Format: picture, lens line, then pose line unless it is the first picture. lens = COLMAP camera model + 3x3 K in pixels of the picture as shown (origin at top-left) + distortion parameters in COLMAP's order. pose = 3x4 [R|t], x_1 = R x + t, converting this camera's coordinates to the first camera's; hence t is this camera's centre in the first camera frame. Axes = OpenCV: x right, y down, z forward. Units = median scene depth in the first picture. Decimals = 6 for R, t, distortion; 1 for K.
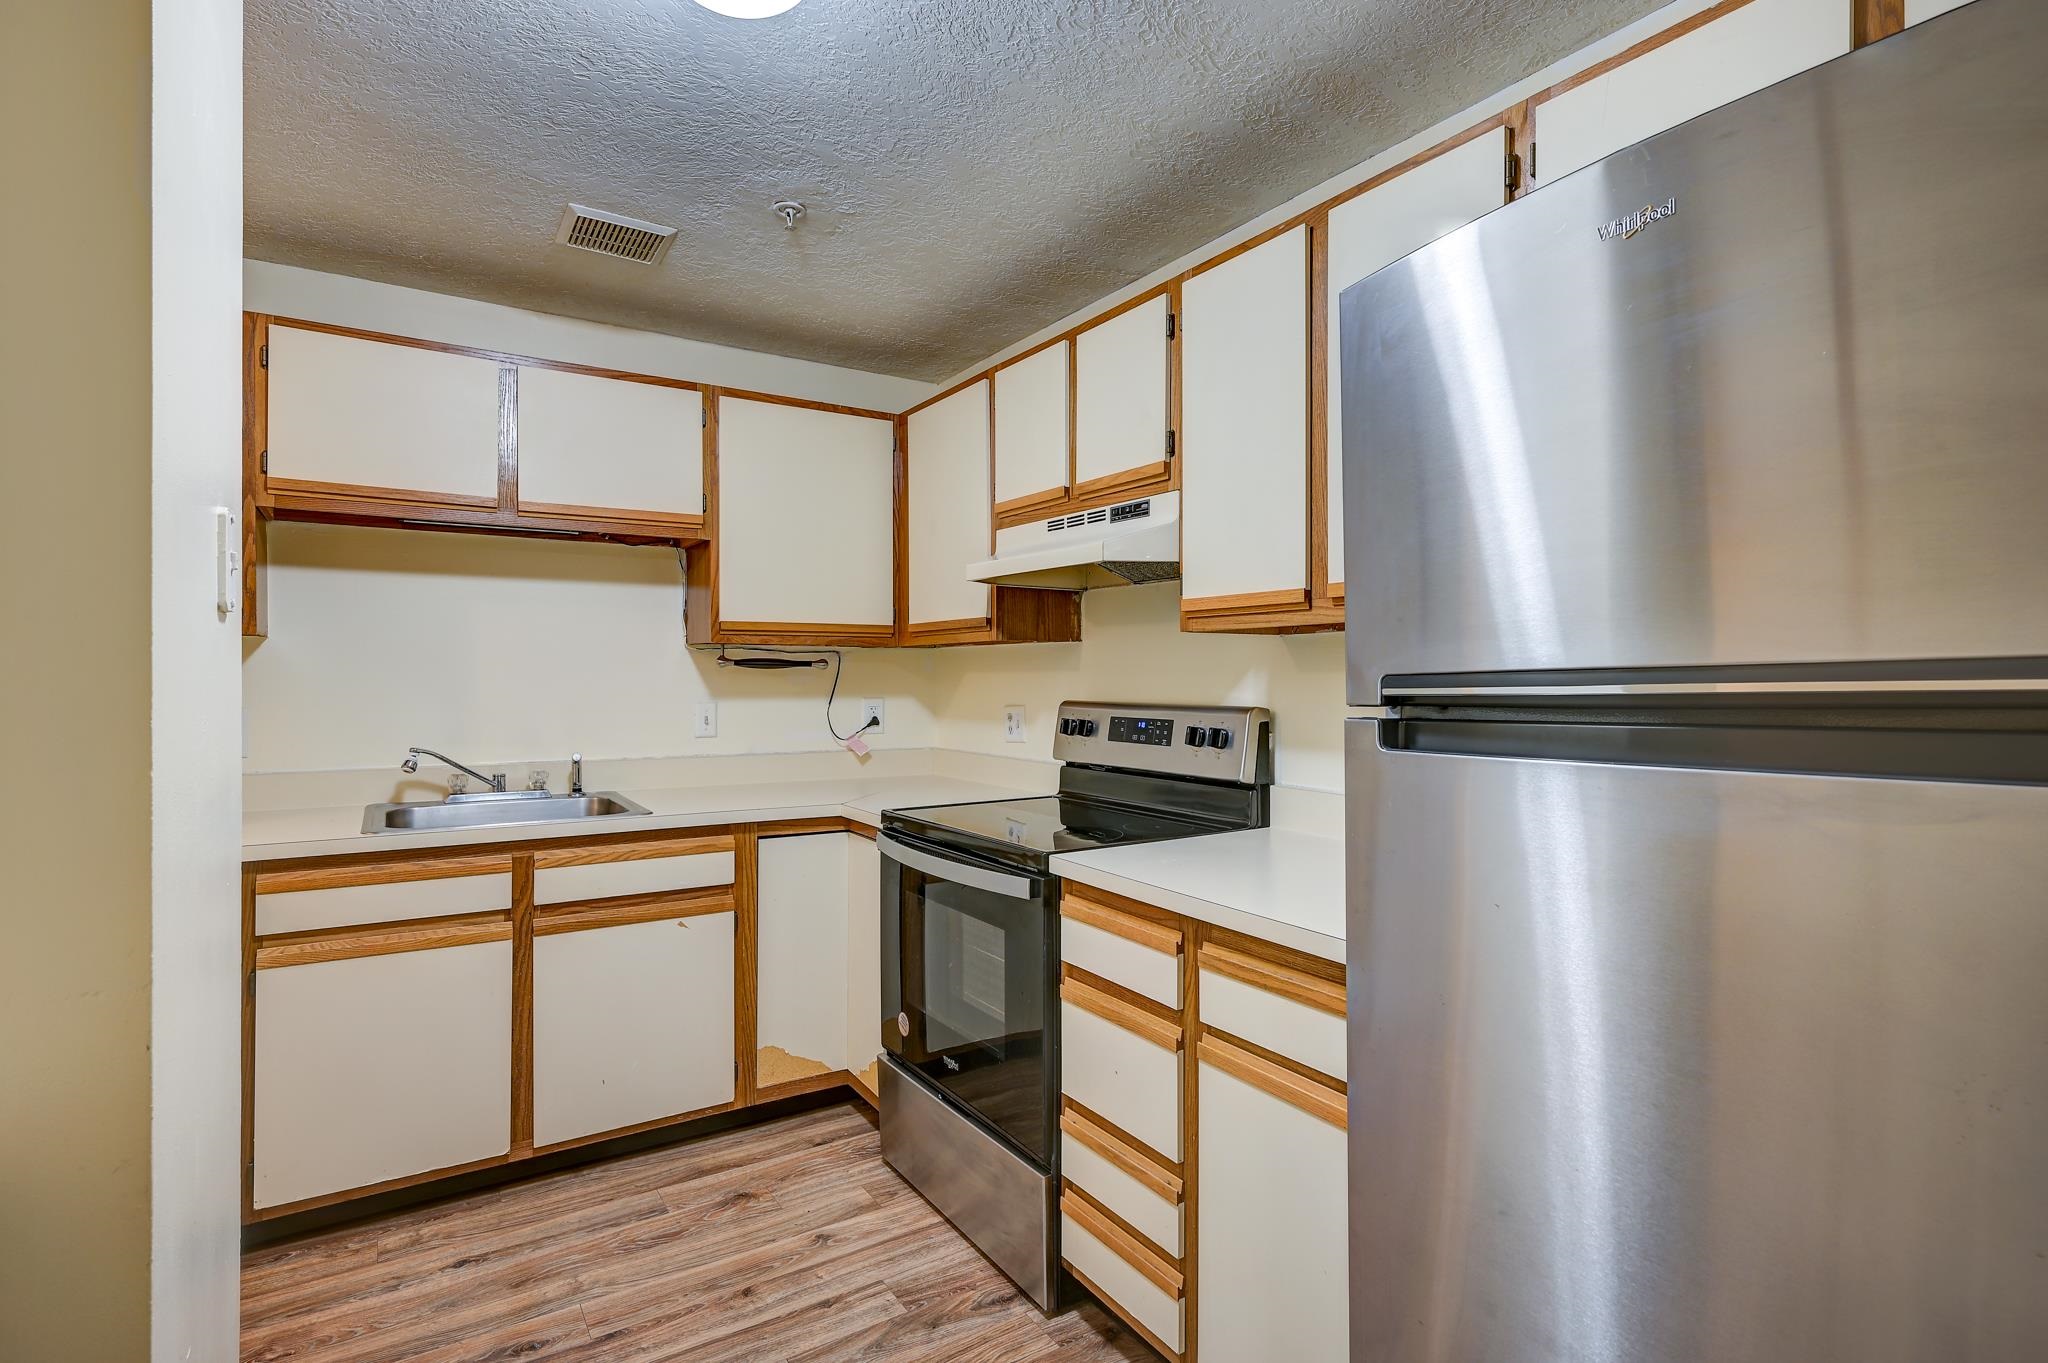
lens RADIAL K [[992.6, 0, 1026.0], [0, 992.6, 675.3], [0, 0, 1]] dist [-0.000428, -0.000201]
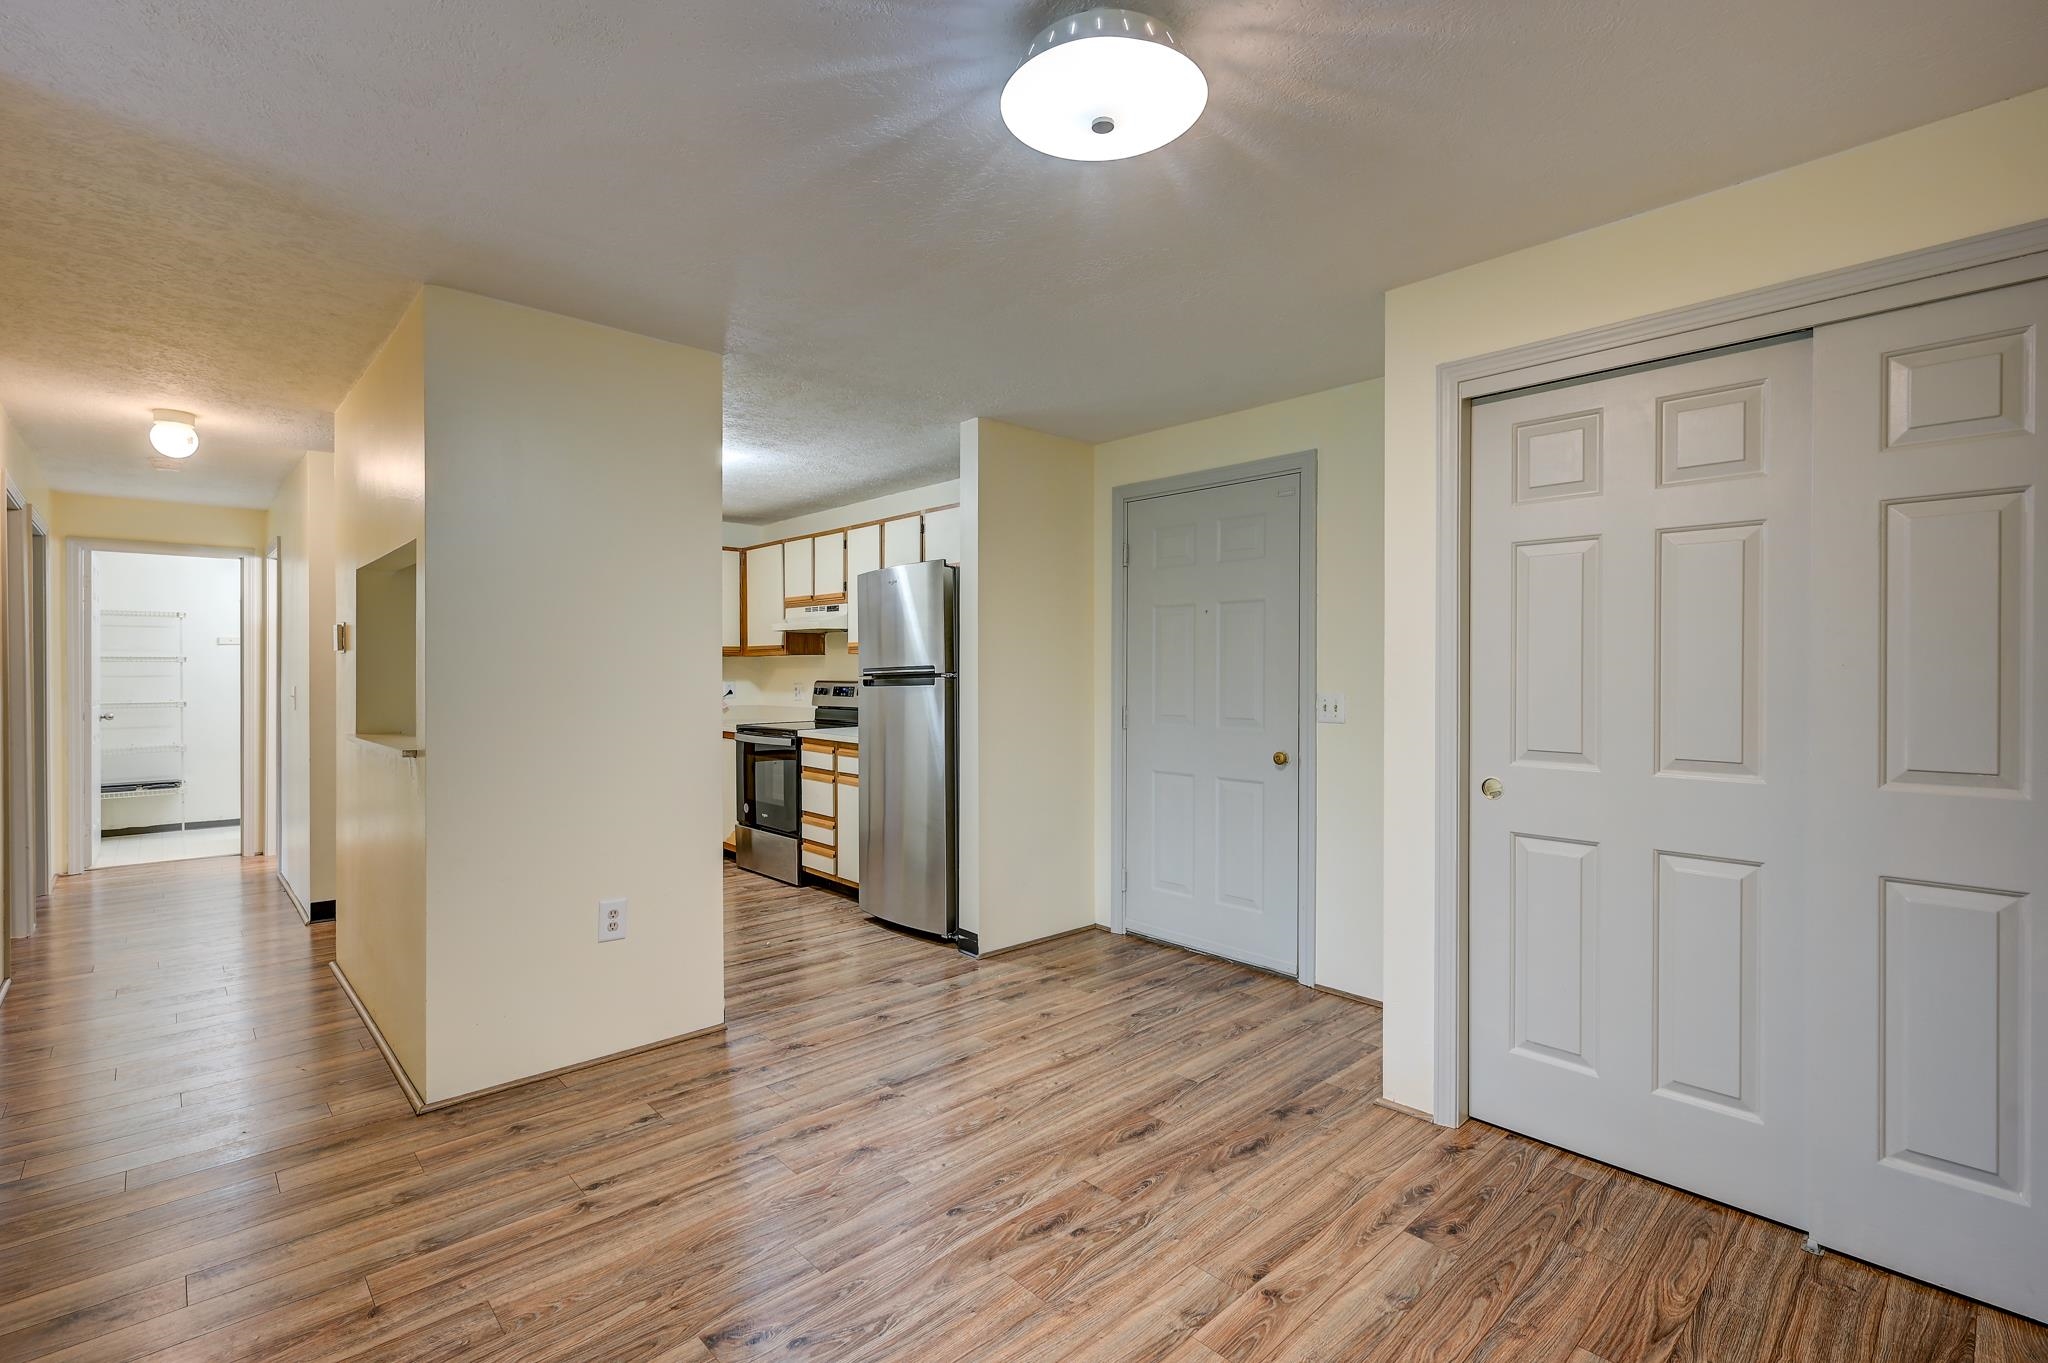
lens RADIAL K [[930.1, 0, 1028.3], [0, 930.1, 674.8], [0, 0, 1]] dist [0.000091, -0.000345]
pose [[0.984348, -0.003050, 0.176209, 0.164941], [0.002238, 0.999986, 0.004806, 0.003372], [-0.176221, -0.004337, 0.984341, -1.434222]]
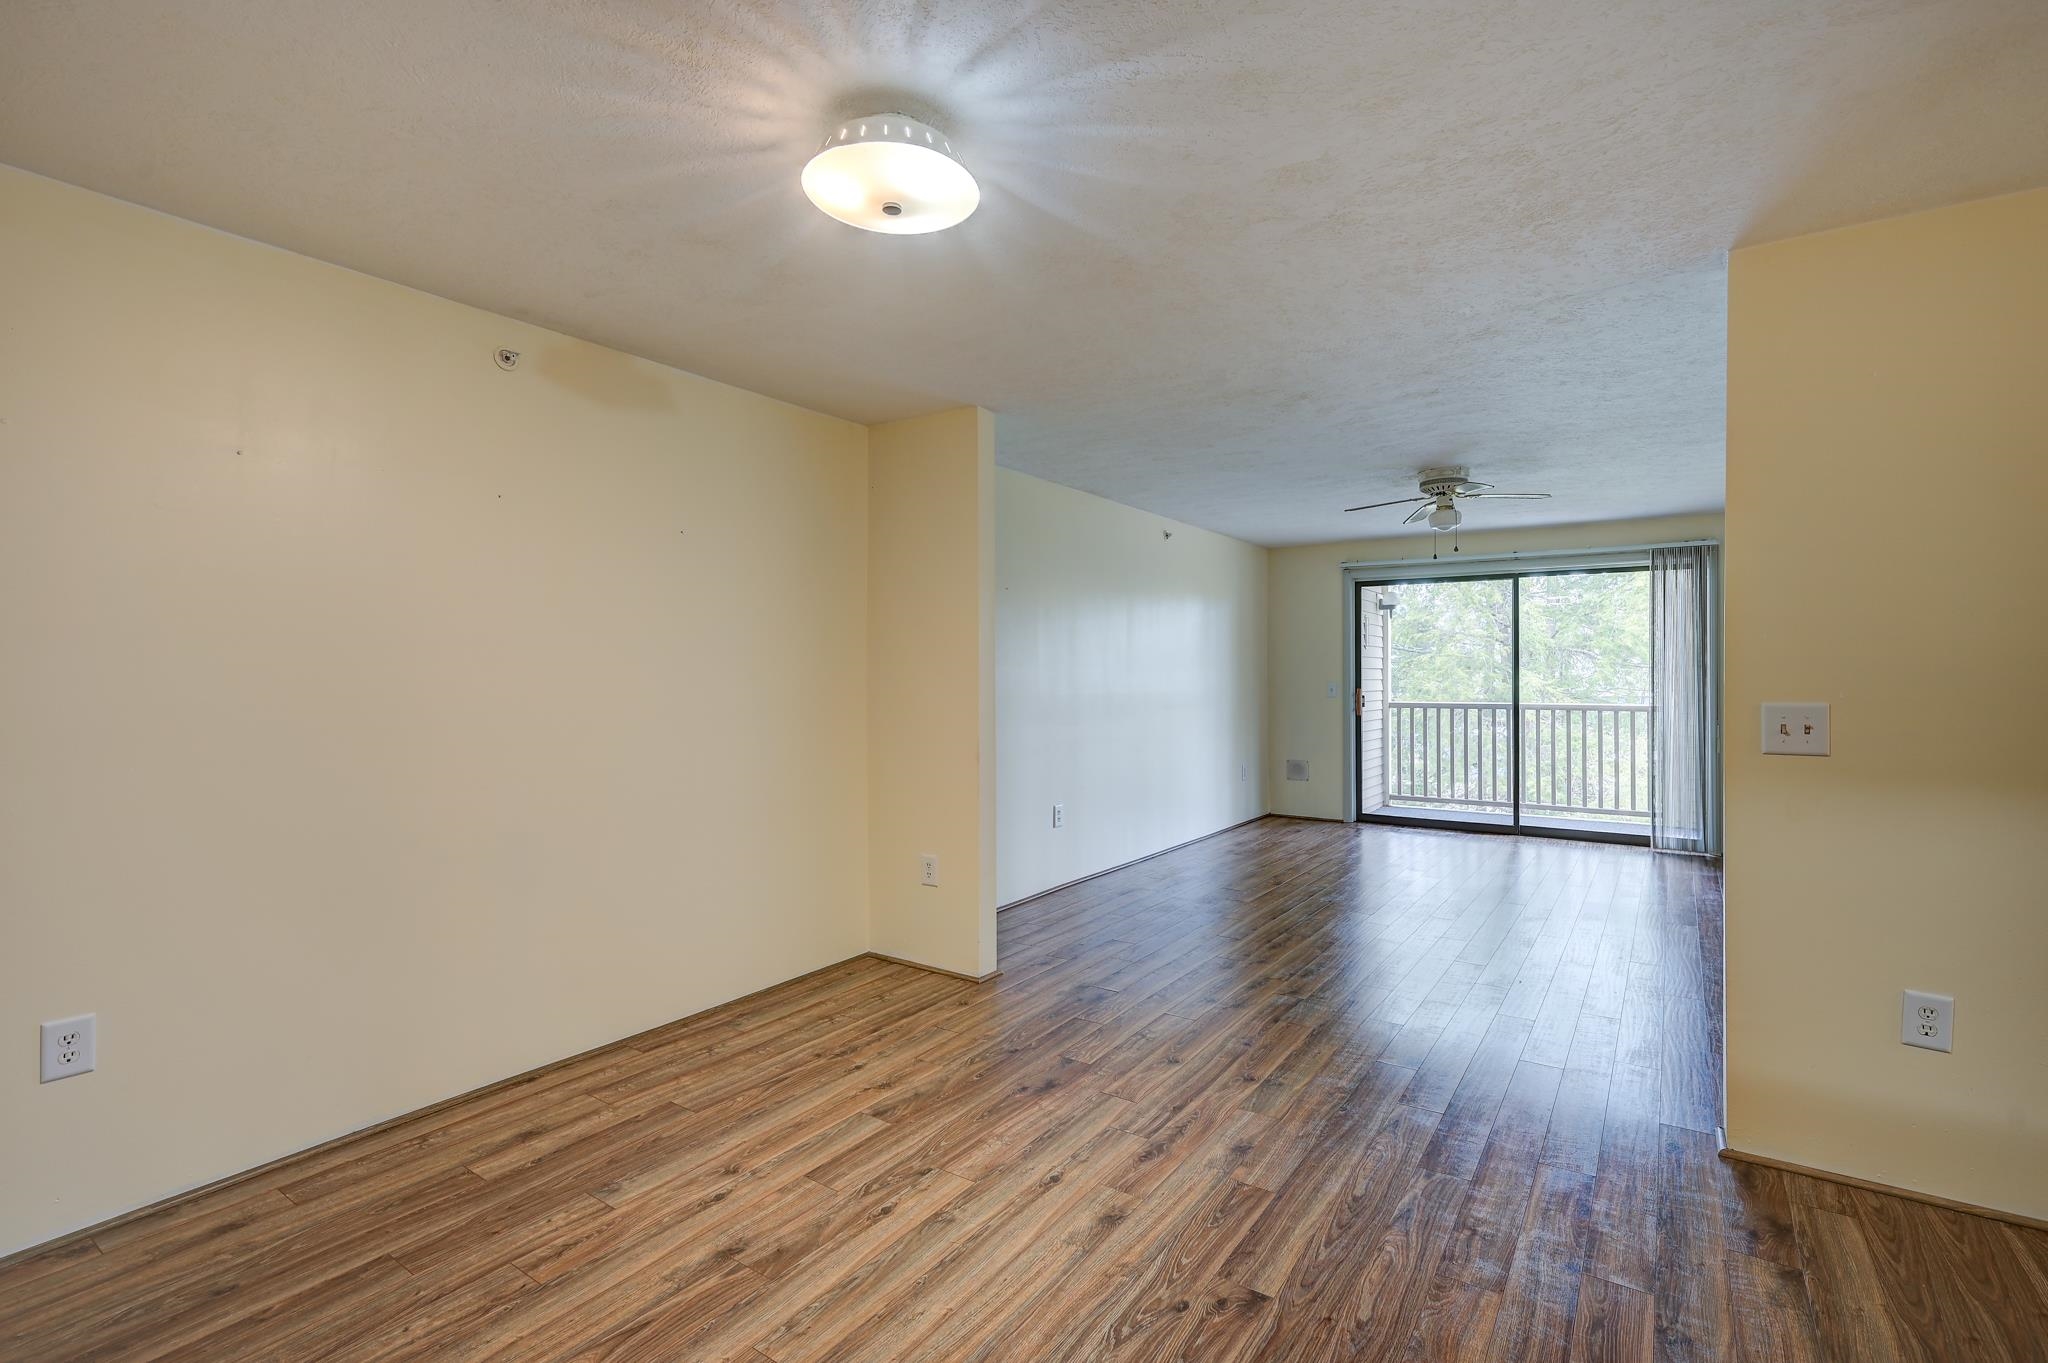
lens RADIAL K [[936.6, 0, 1030.0], [0, 936.6, 675.3], [0, 0, 1]] dist [0.003755, -0.000601]
pose [[-0.923274, -0.000734, -0.384142, 0.516773], [-0.002128, 0.999993, 0.003202, 0.001411], [0.384137, 0.003774, -0.923268, -0.072237]]
